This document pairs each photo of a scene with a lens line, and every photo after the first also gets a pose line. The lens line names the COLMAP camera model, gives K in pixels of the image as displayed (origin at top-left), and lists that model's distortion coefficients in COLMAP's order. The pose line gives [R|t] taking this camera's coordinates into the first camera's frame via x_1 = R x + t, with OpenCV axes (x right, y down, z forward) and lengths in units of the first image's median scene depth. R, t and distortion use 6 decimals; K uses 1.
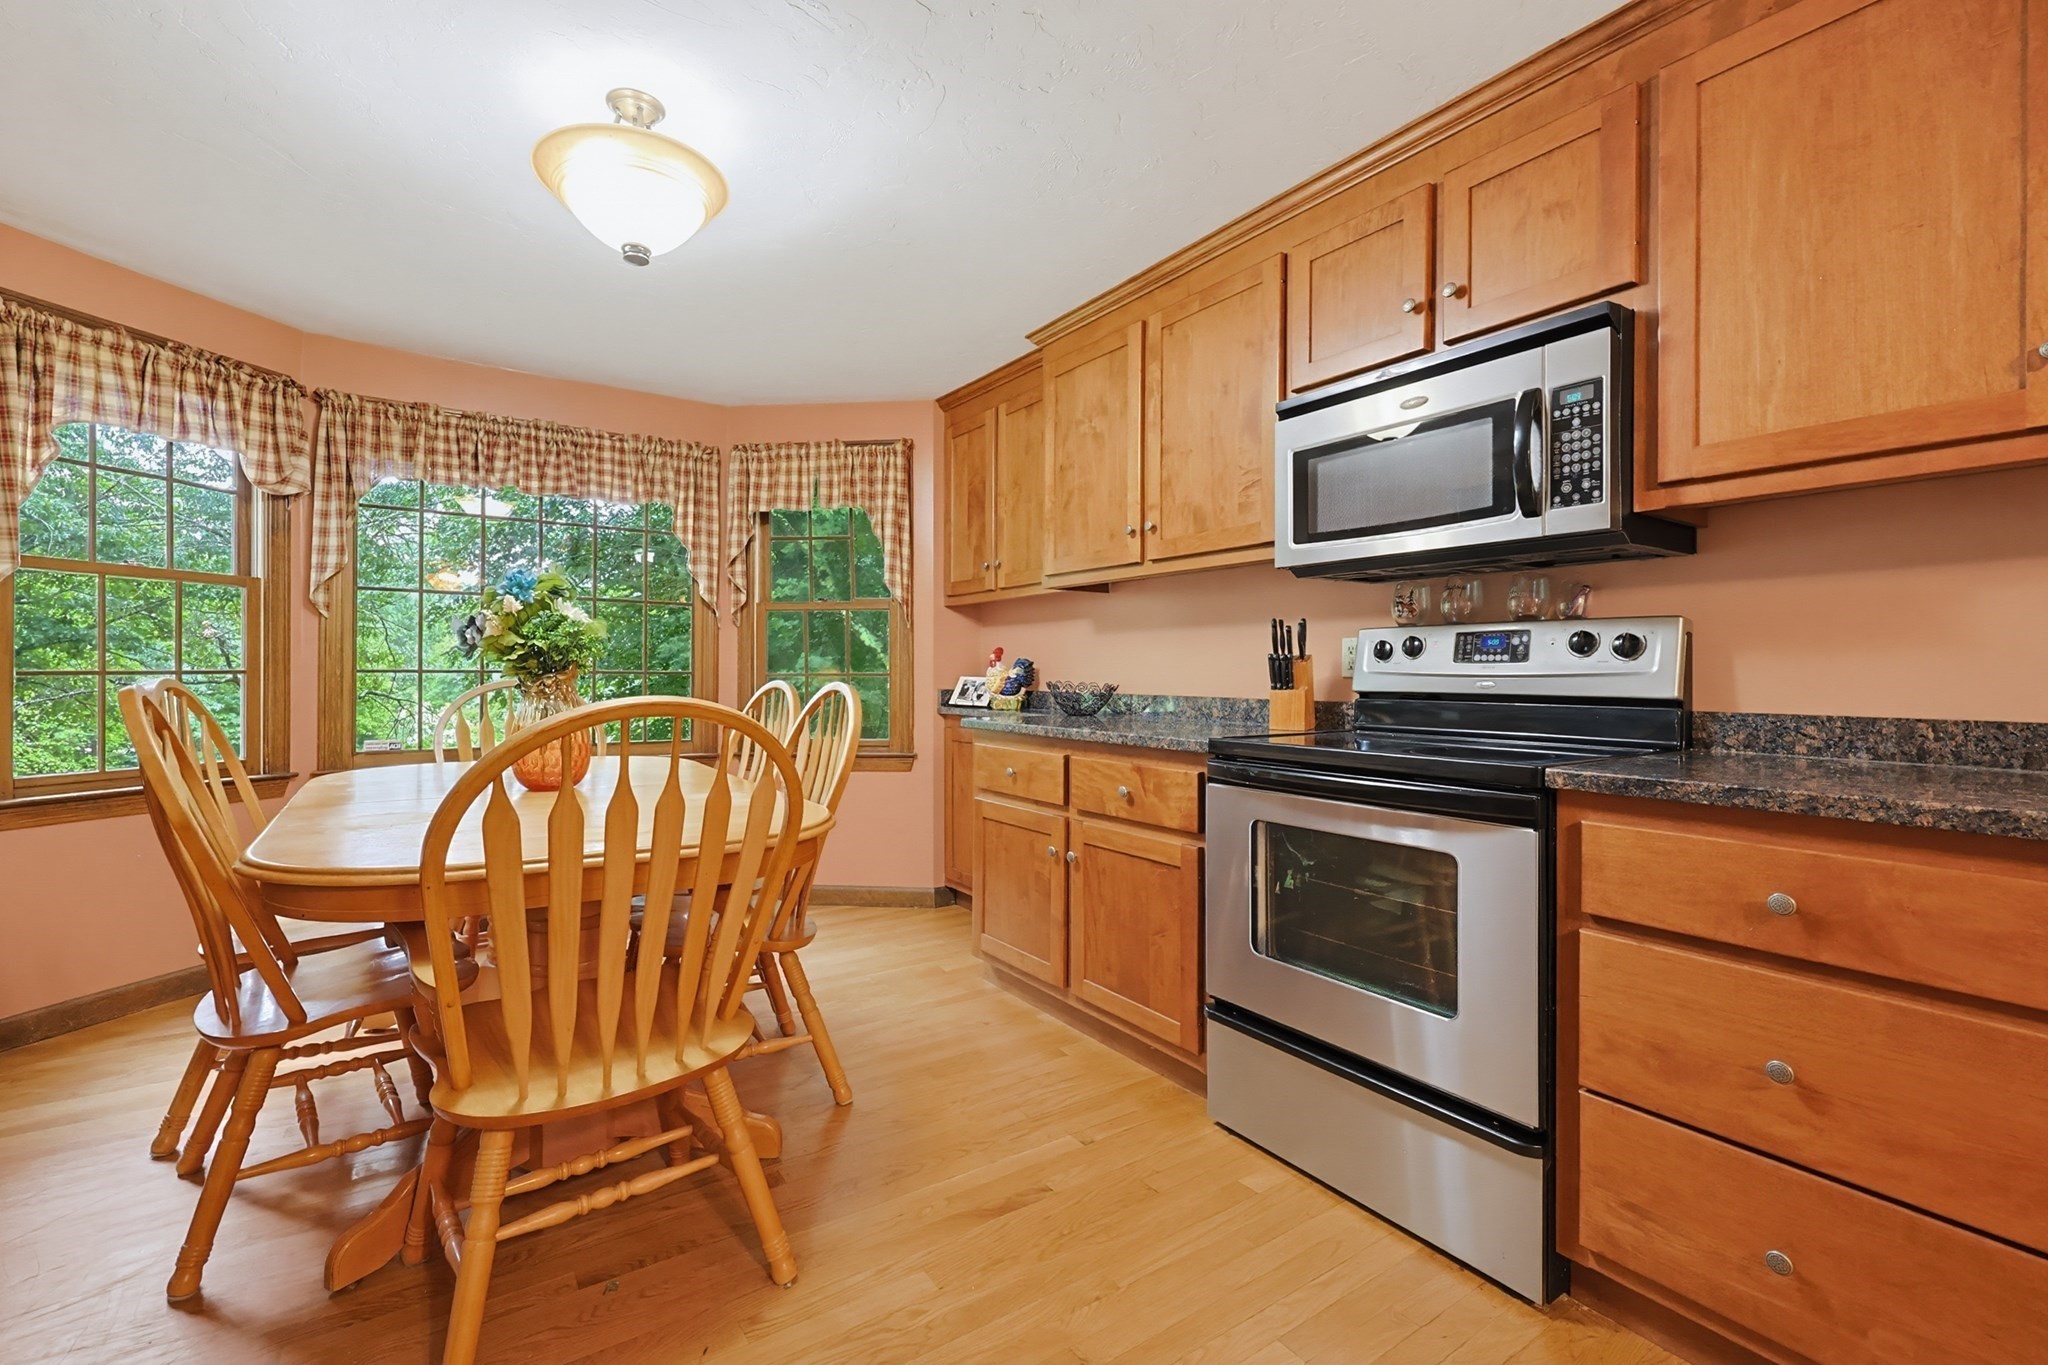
lens RADIAL K [[883.5, 0, 1014.2], [0, 883.5, 670.1], [0, 0, 1]] dist [0.000520, 0.000260]
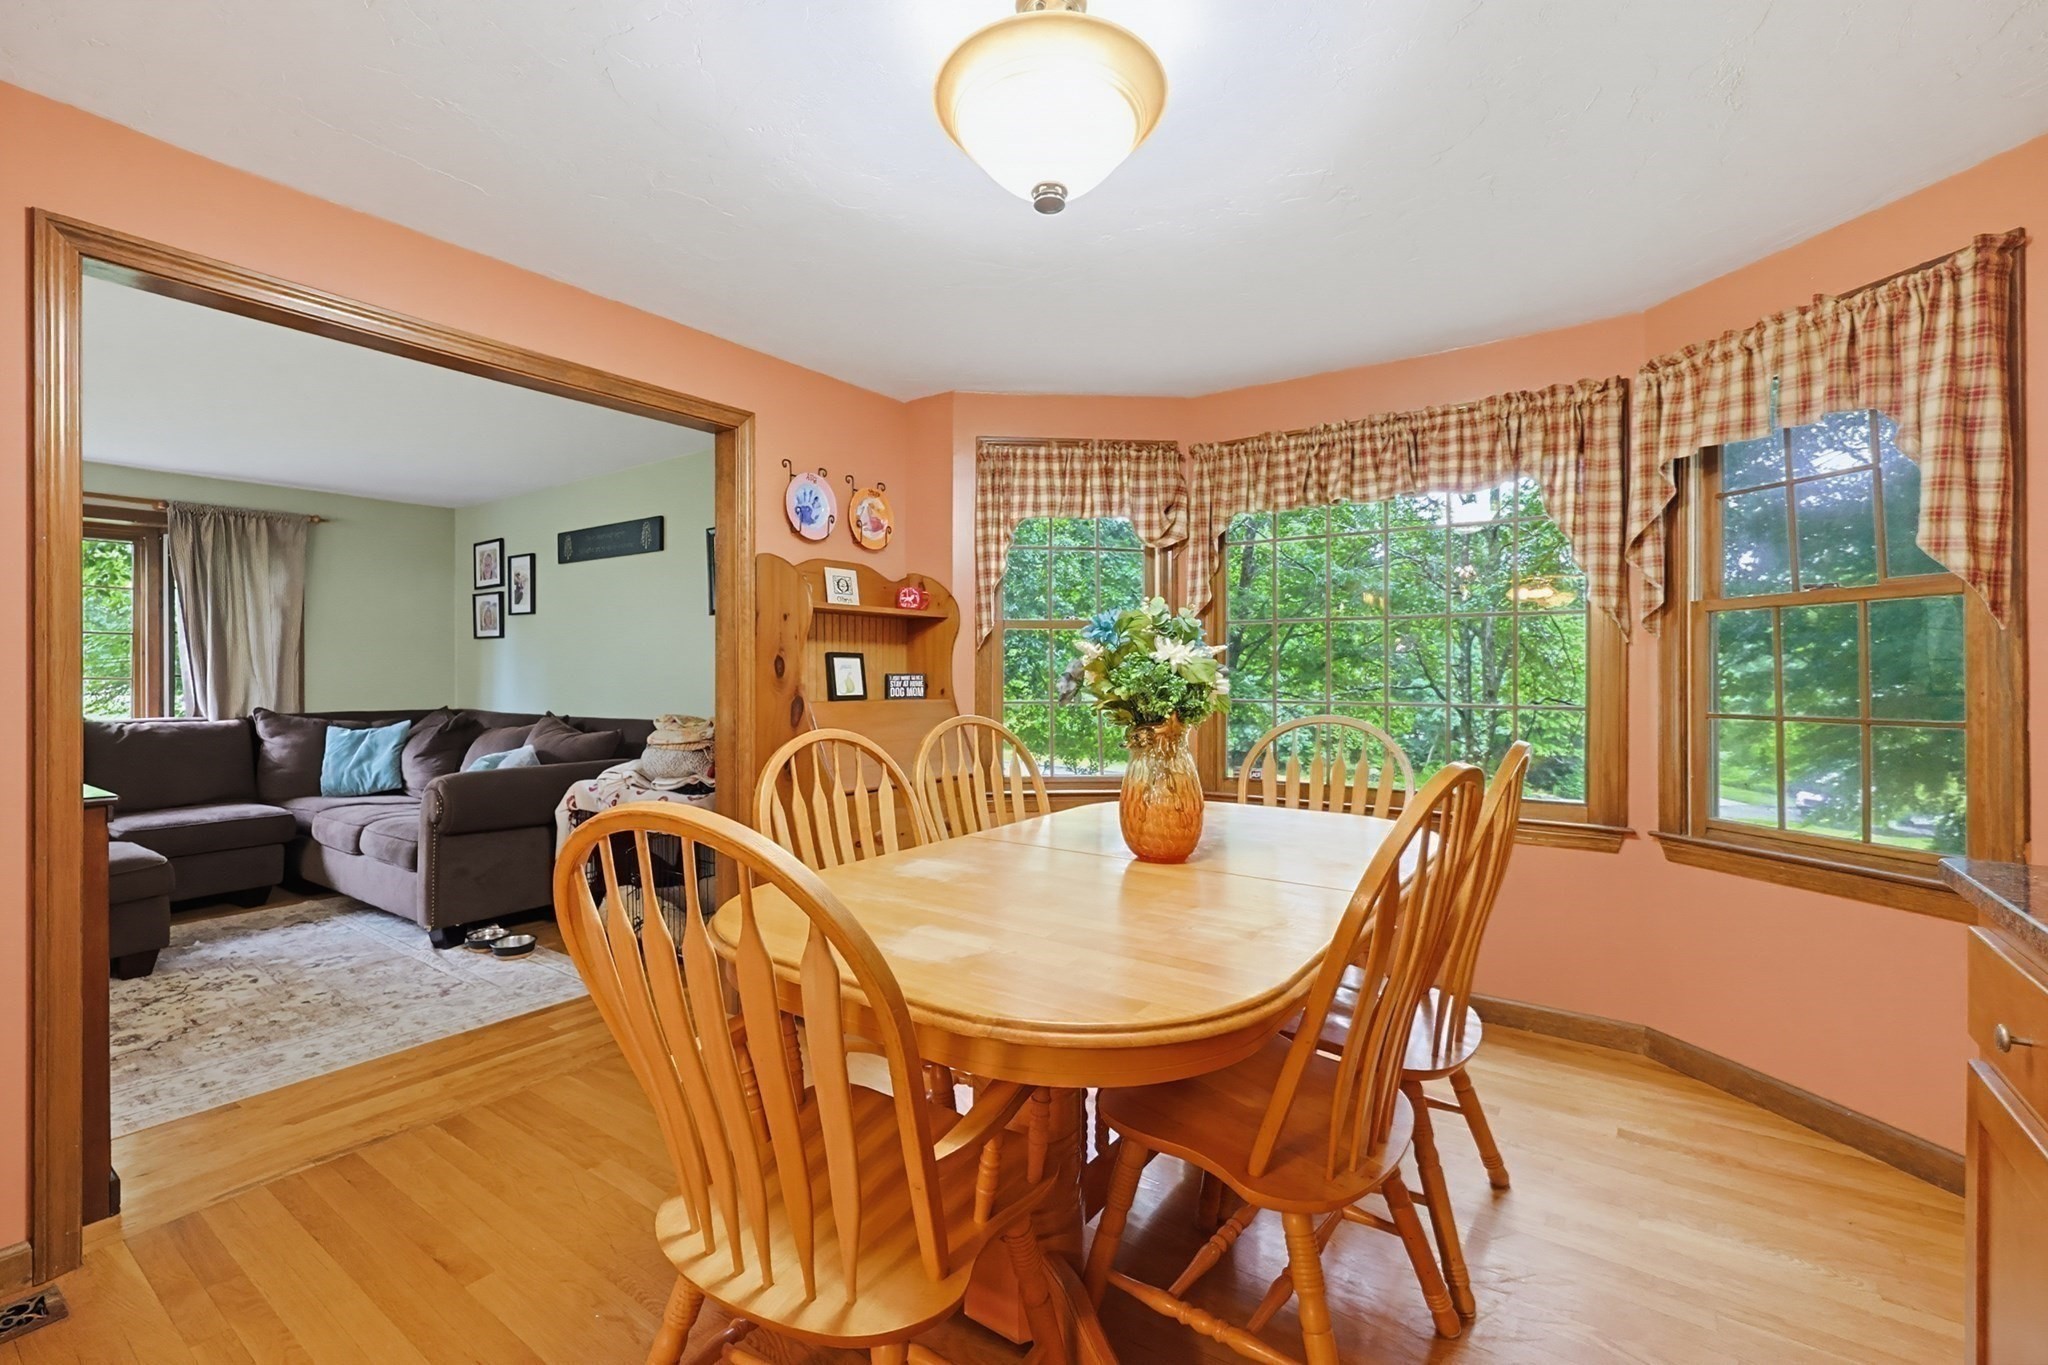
lens RADIAL K [[876.9, 0, 1024.0], [0, 876.9, 682.5], [0, 0, 1]] dist [-0.001274, -0.000404]
pose [[0.345448, 0.005354, -0.938423, 0.158697], [0.001988, 0.999977, 0.006437, -0.027137], [0.938436, -0.004089, 0.345429, 0.389992]]
